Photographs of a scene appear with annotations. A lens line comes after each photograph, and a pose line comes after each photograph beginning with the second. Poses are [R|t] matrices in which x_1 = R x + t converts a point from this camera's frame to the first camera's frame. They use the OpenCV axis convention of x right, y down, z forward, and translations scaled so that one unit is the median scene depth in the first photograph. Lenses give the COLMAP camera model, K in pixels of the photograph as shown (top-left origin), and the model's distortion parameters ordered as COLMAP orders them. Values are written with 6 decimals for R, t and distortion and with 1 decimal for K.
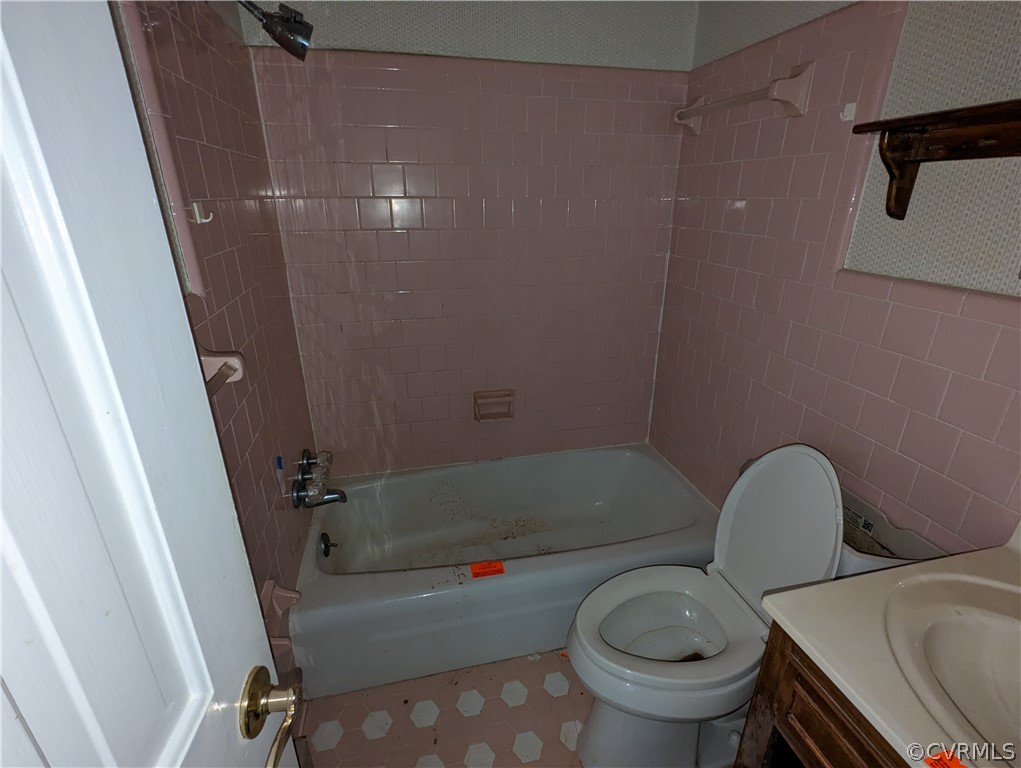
lens RADIAL K [[487.8, 0, 511.3], [0, 487.8, 384.9], [0, 0, 1]] dist [0.004327, -0.000773]
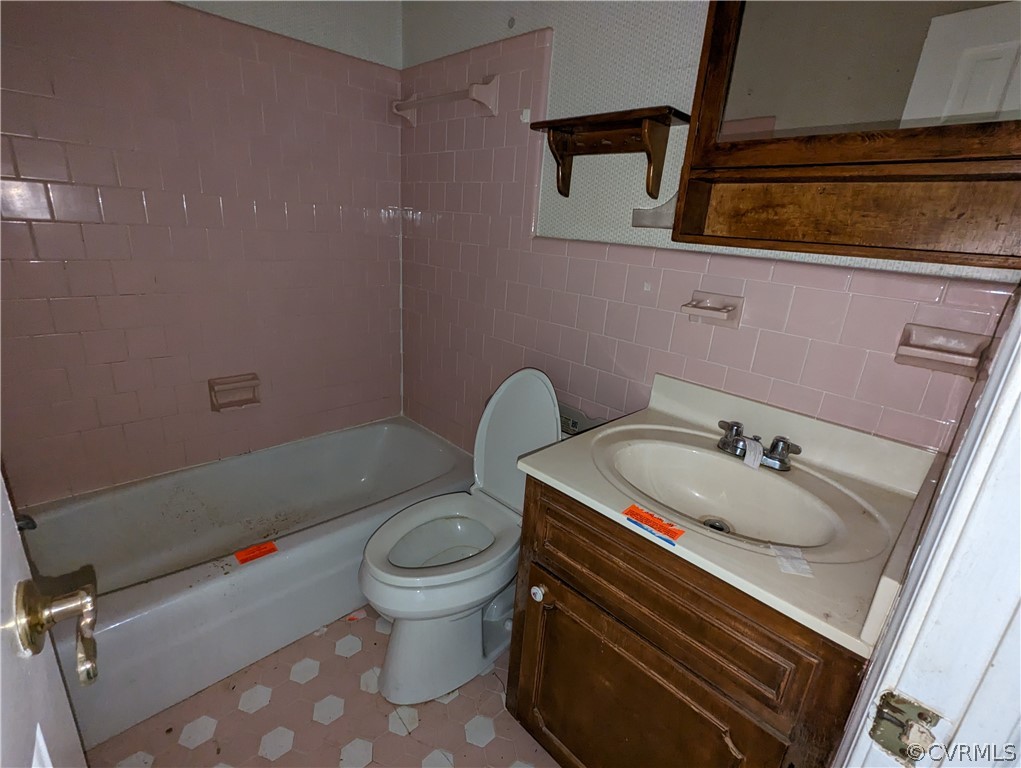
lens RADIAL K [[487.8, 0, 510.9], [0, 487.8, 385.3], [0, 0, 1]] dist [0.004327, -0.000773]
pose [[0.858256, -0.106976, 0.501949, -0.076826], [0.122115, 0.992512, 0.002728, 0.137531], [-0.498483, 0.058954, 0.864893, -0.073216]]
